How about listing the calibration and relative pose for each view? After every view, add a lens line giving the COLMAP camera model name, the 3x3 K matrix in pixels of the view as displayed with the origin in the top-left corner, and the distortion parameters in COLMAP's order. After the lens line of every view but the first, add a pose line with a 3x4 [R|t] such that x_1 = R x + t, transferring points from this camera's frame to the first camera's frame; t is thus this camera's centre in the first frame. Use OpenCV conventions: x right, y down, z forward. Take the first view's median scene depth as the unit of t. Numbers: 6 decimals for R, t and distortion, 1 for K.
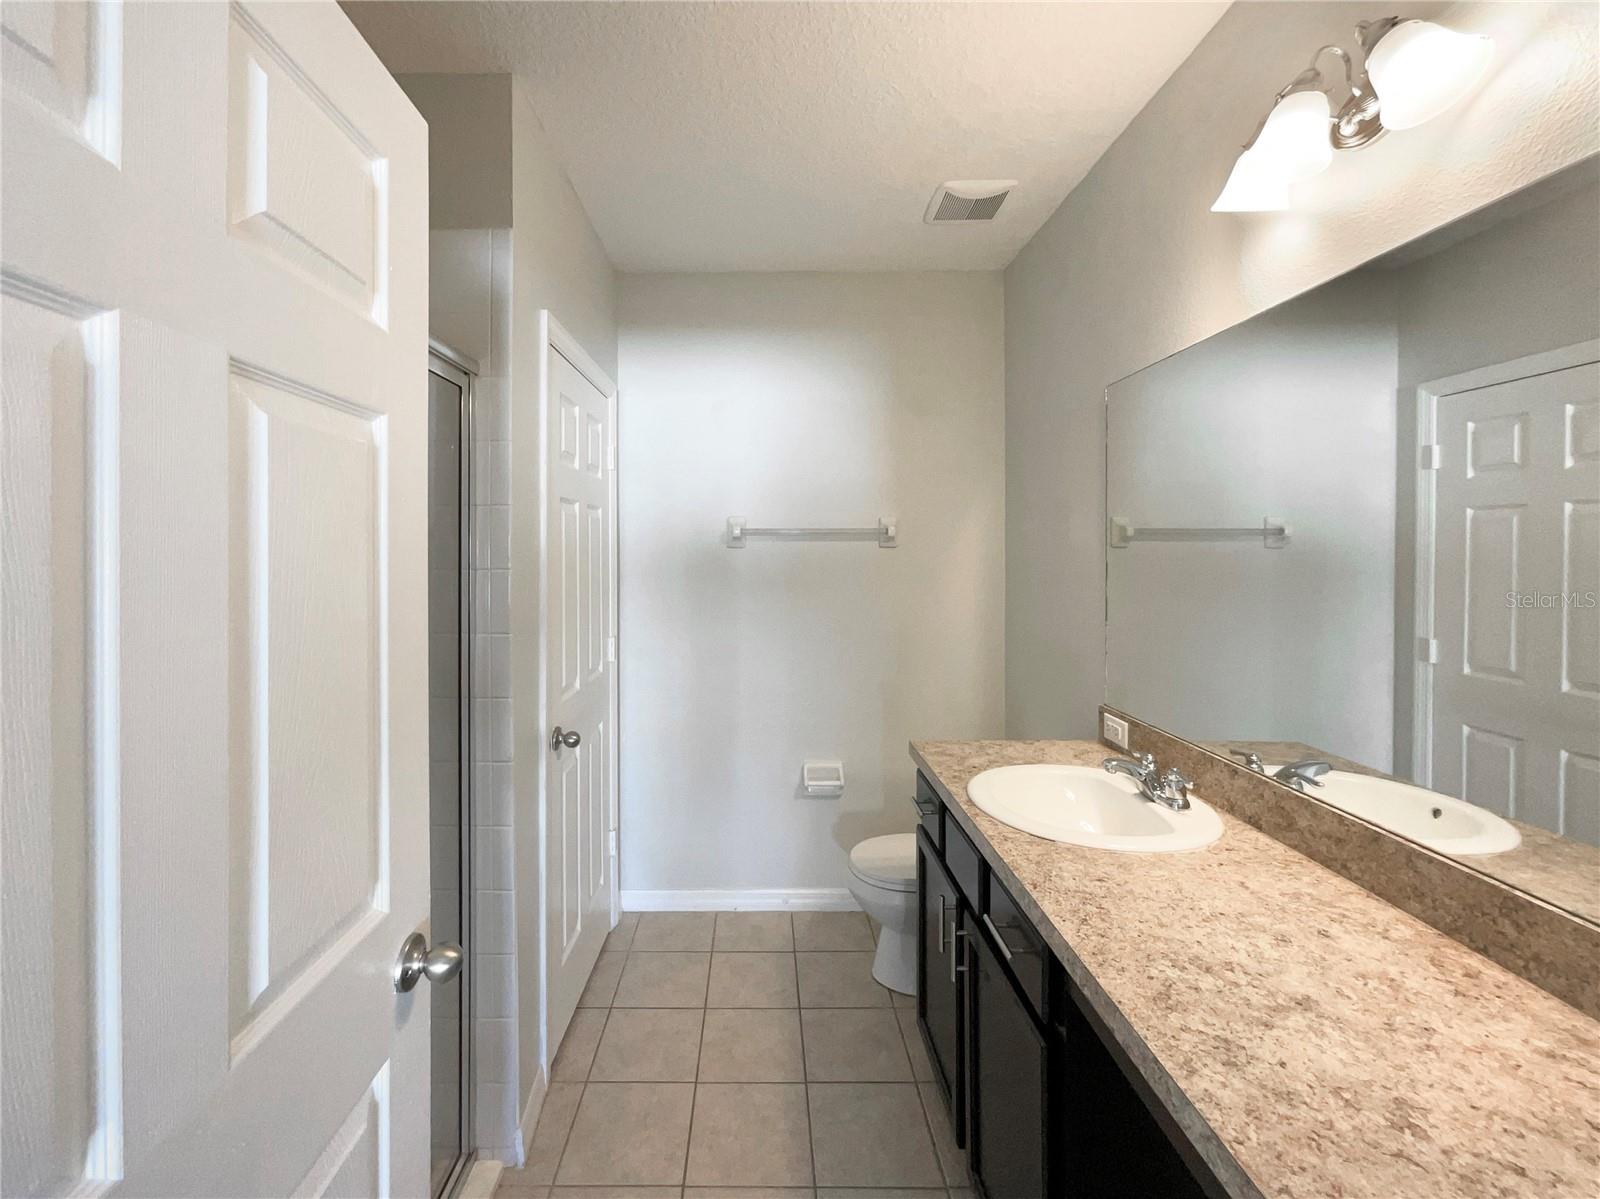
lens RADIAL K [[658.8, 0, 745.9], [0, 658.8, 561.8], [0, 0, 1]] dist [0.000258, -0.000206]
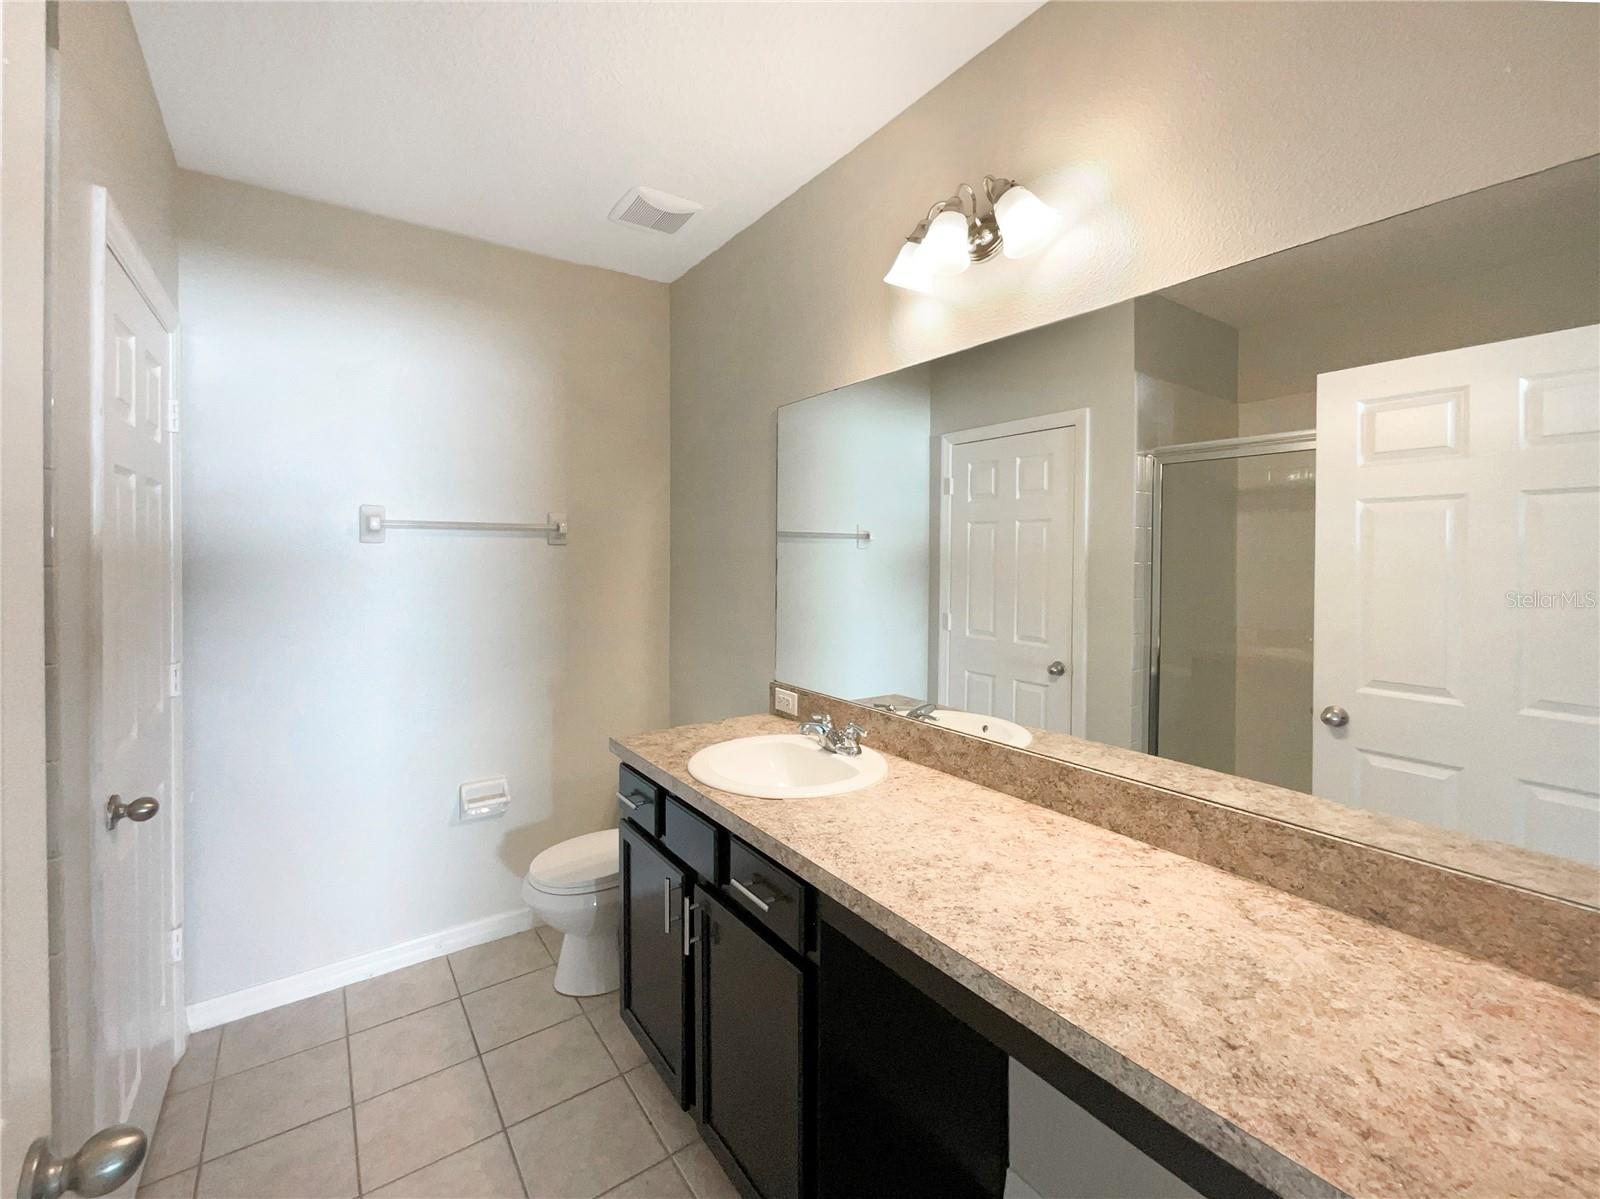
lens RADIAL K [[656.5, 0, 798.8], [0, 656.5, 567.4], [0, 0, 1]] dist [0.000762, 0.000356]
pose [[0.822377, -0.006939, 0.568901, -0.140997], [0.001344, 0.999947, 0.010253, 0.006952], [-0.568942, -0.007667, 0.822342, 0.040444]]
